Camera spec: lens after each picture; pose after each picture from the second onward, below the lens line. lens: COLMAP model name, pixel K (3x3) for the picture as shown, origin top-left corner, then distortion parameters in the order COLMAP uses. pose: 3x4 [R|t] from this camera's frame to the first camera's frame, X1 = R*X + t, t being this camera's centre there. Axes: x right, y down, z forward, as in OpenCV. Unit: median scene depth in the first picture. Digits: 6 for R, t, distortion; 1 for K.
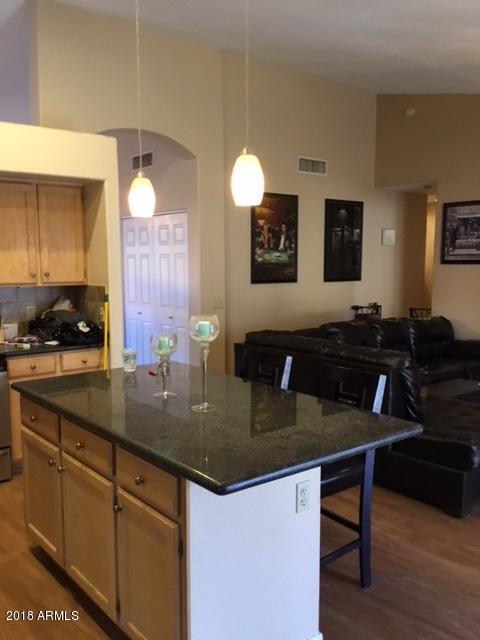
lens RADIAL K [[574.7, 0, 240.0], [0, 574.7, 320.0], [0, 0, 1]] dist [0.131429, -0.191142]
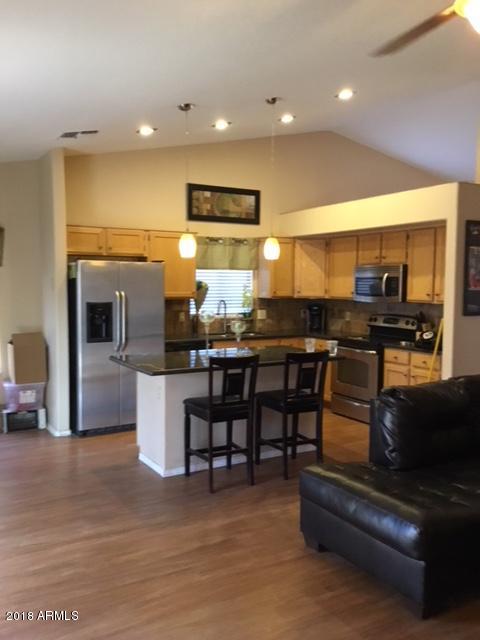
lens RADIAL K [[574.6, 0, 246.7], [0, 574.6, 322.3], [0, 0, 1]] dist [0.100091, -0.200879]
pose [[-0.147448, 0.072097, -0.986439, 4.132449], [-0.112202, 0.989682, 0.089105, -0.340598], [0.982685, 0.123818, -0.137837, 3.074758]]
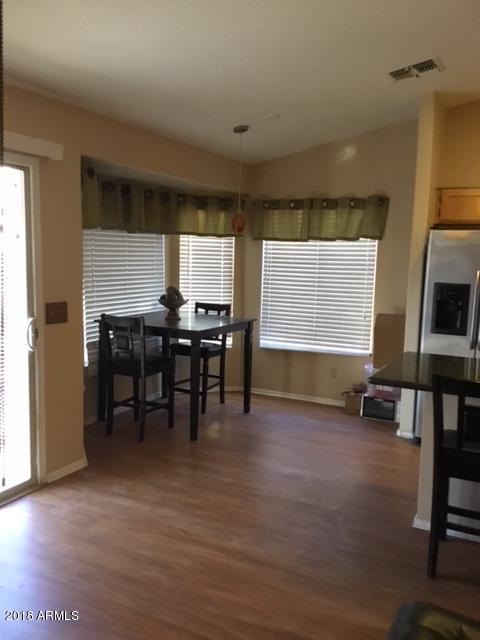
lens RADIAL K [[574.6, 0, 246.7], [0, 574.6, 322.3], [0, 0, 1]] dist [0.100091, -0.200879]
pose [[-0.914150, 0.026653, -0.404498, 2.236284], [-0.067768, 0.973746, 0.217315, -0.424981], [0.399671, 0.226070, -0.888344, 4.112680]]
